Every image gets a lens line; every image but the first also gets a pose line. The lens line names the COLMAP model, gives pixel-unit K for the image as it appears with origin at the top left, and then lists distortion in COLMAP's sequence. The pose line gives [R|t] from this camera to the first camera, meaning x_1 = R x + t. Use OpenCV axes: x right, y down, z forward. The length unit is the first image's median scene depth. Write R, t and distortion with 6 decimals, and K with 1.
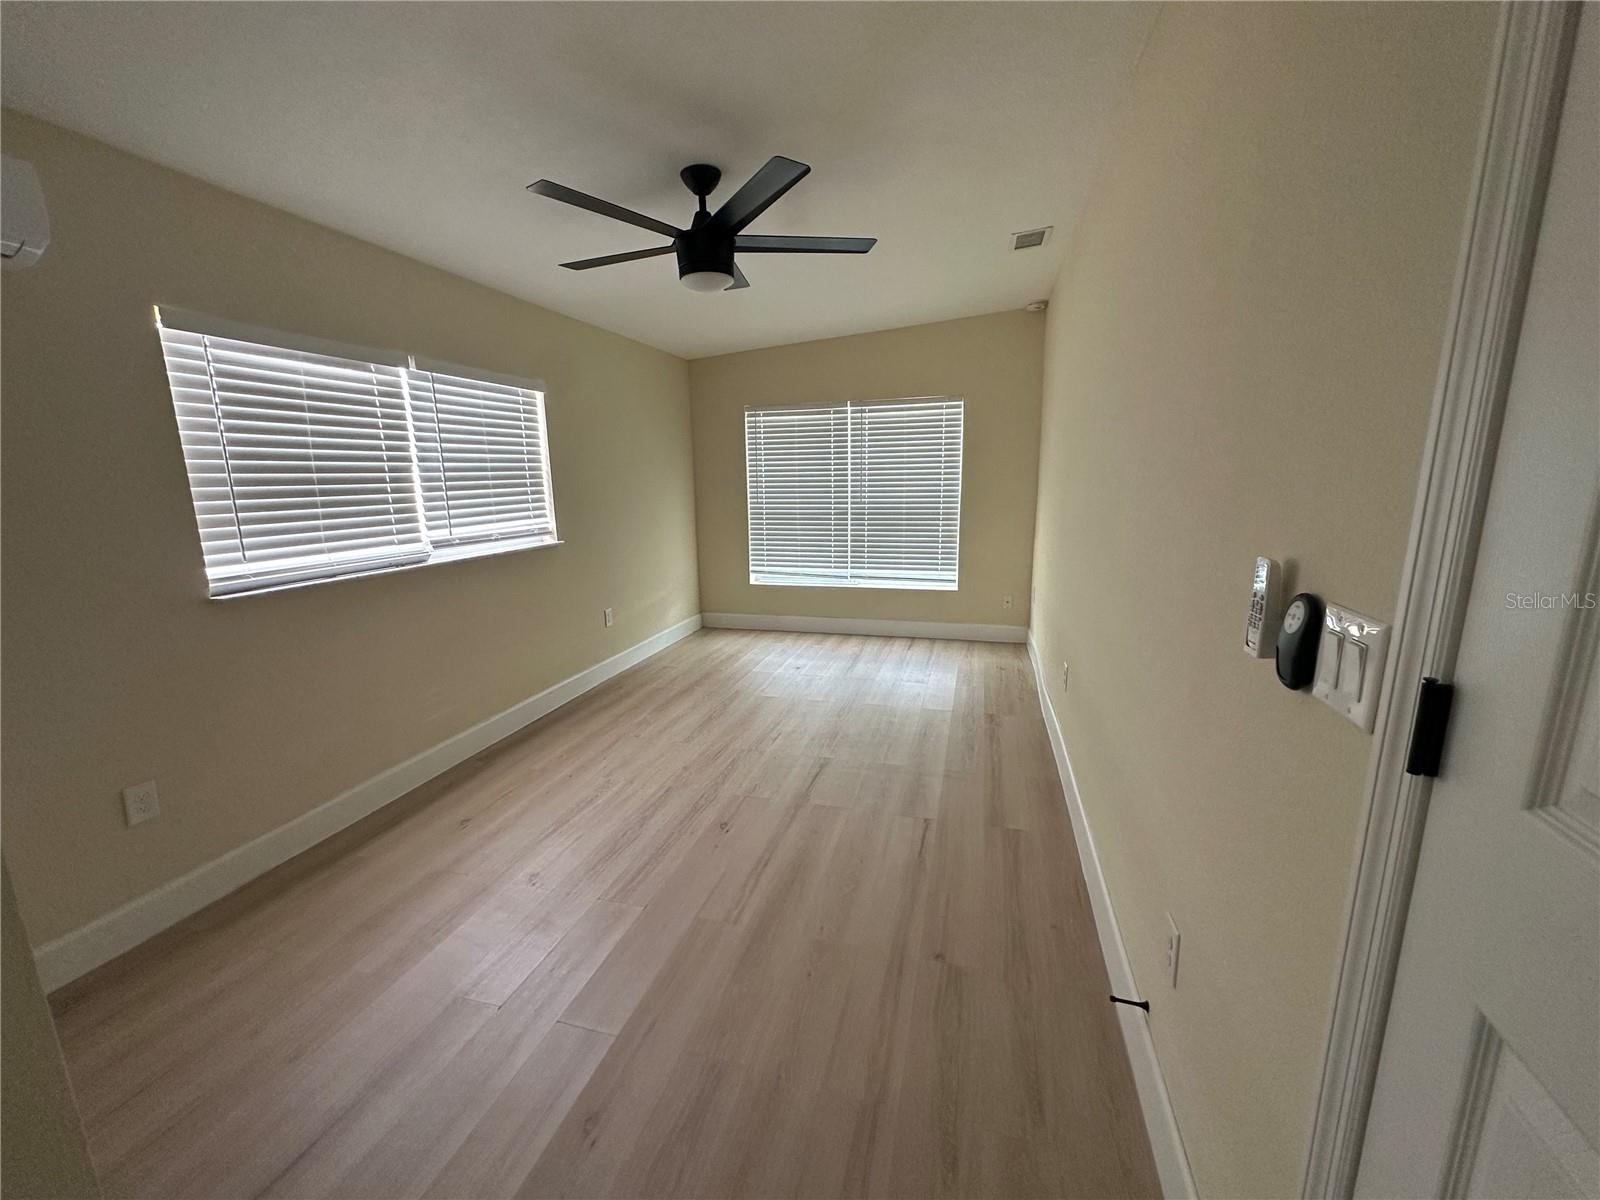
lens RADIAL K [[642.8, 0, 790.7], [0, 642.8, 595.7], [0, 0, 1]] dist [-0.002171, -0.000091]
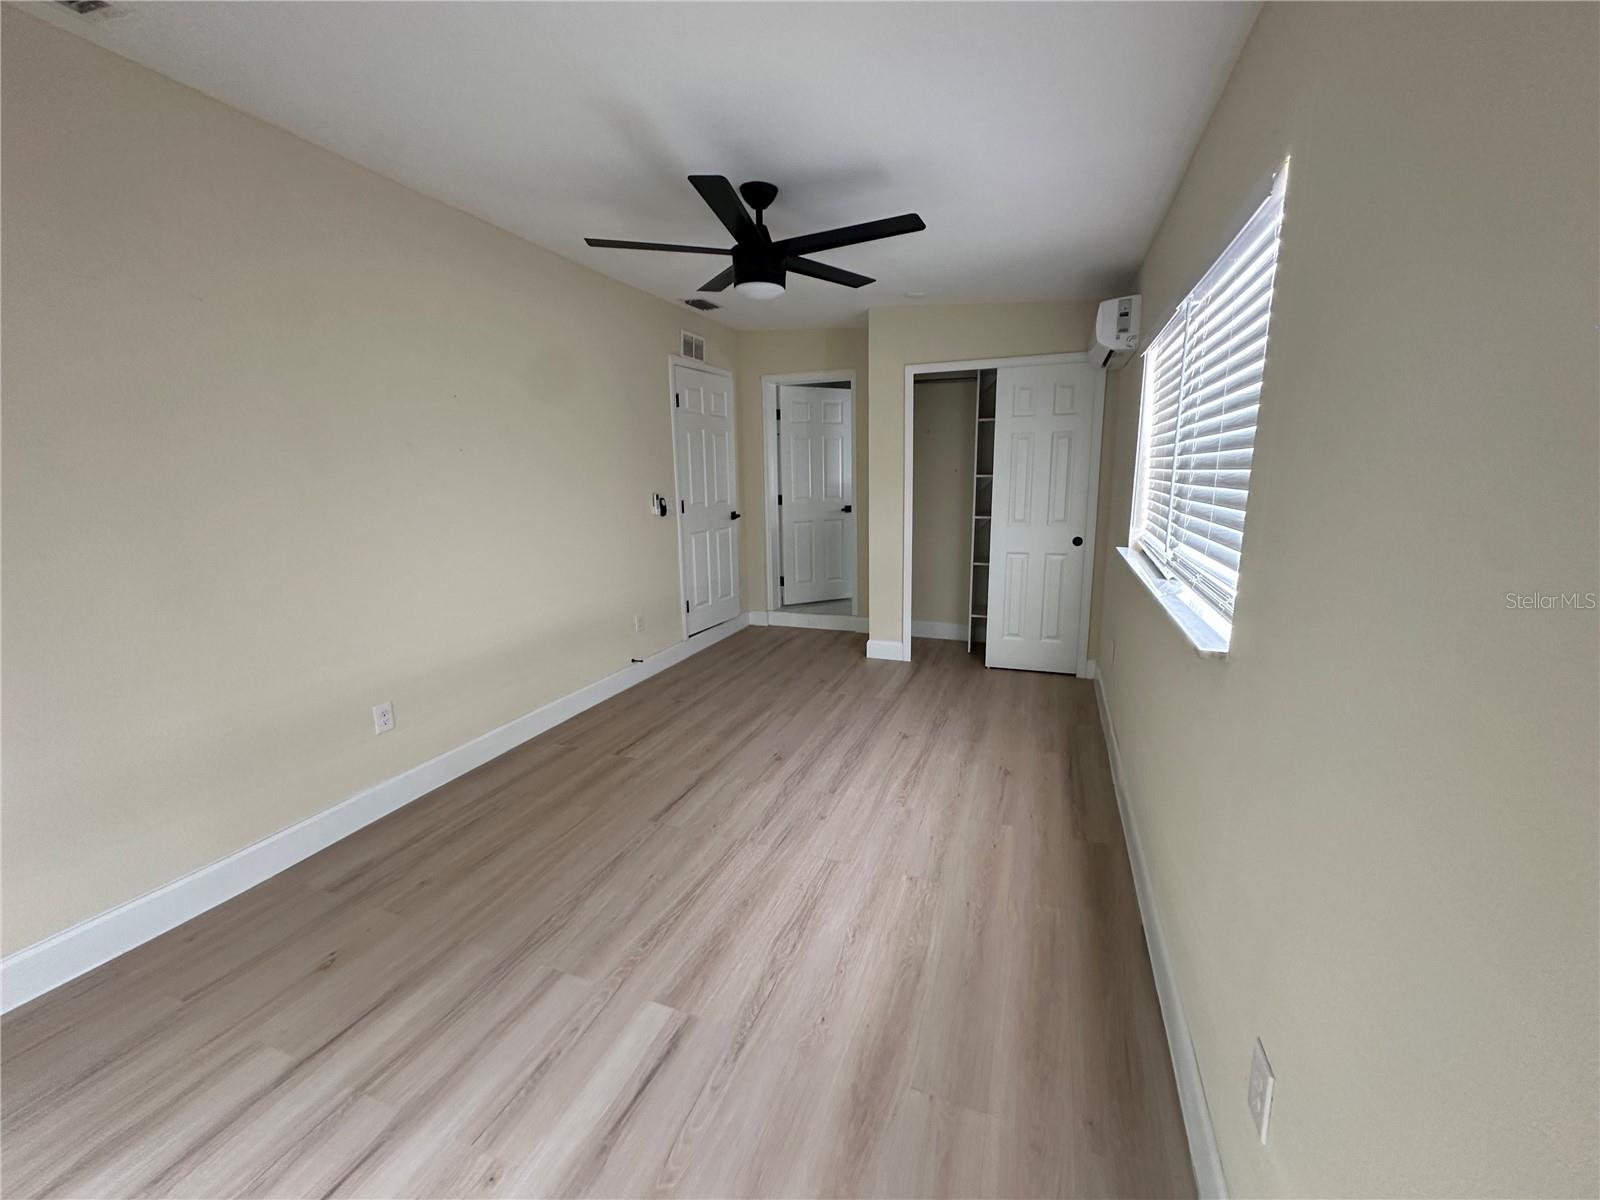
lens RADIAL K [[642.8, 0, 791.4], [0, 642.8, 597.6], [0, 0, 1]] dist [-0.002171, -0.000091]
pose [[-0.995720, 0.014707, 0.091243, -0.243734], [0.048065, 0.925644, 0.375331, -0.385079], [-0.078939, 0.378110, -0.922389, 2.002057]]
